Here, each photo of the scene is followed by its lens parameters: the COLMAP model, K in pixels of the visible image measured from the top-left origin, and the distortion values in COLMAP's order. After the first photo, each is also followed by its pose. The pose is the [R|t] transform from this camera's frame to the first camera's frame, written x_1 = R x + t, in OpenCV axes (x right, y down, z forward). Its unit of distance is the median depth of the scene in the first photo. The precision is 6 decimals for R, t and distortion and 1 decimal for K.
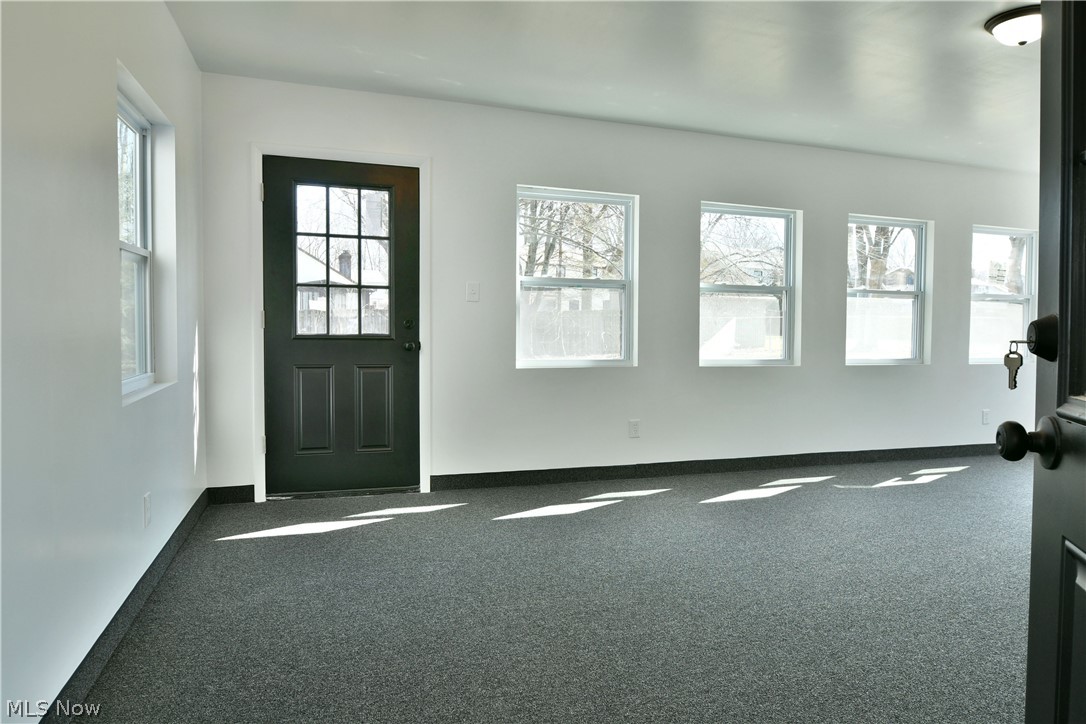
lens RADIAL K [[658.9, 0, 535.1], [0, 658.9, 365.9], [0, 0, 1]] dist [-0.017515, -0.001023]
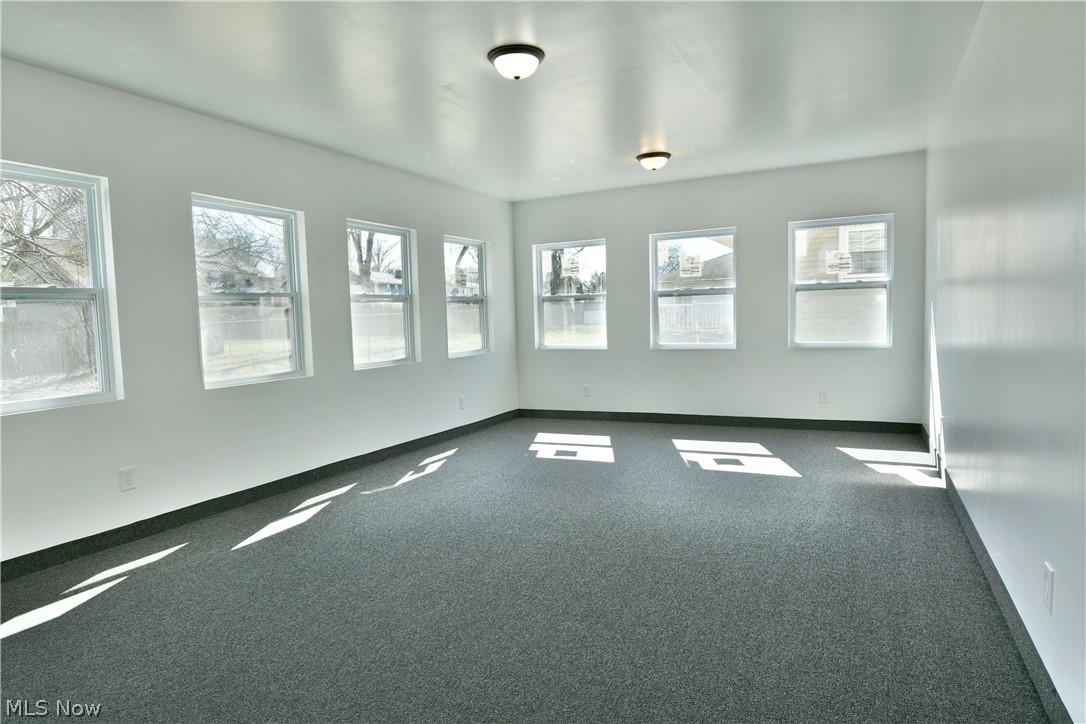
lens RADIAL K [[658.9, 0, 535.1], [0, 658.9, 365.9], [0, 0, 1]] dist [-0.017515, -0.001023]
pose [[0.702432, -0.089823, 0.706061, -0.047173], [0.091074, 0.995193, 0.036000, -0.022234], [-0.705901, 0.039016, 0.707236, 0.114380]]
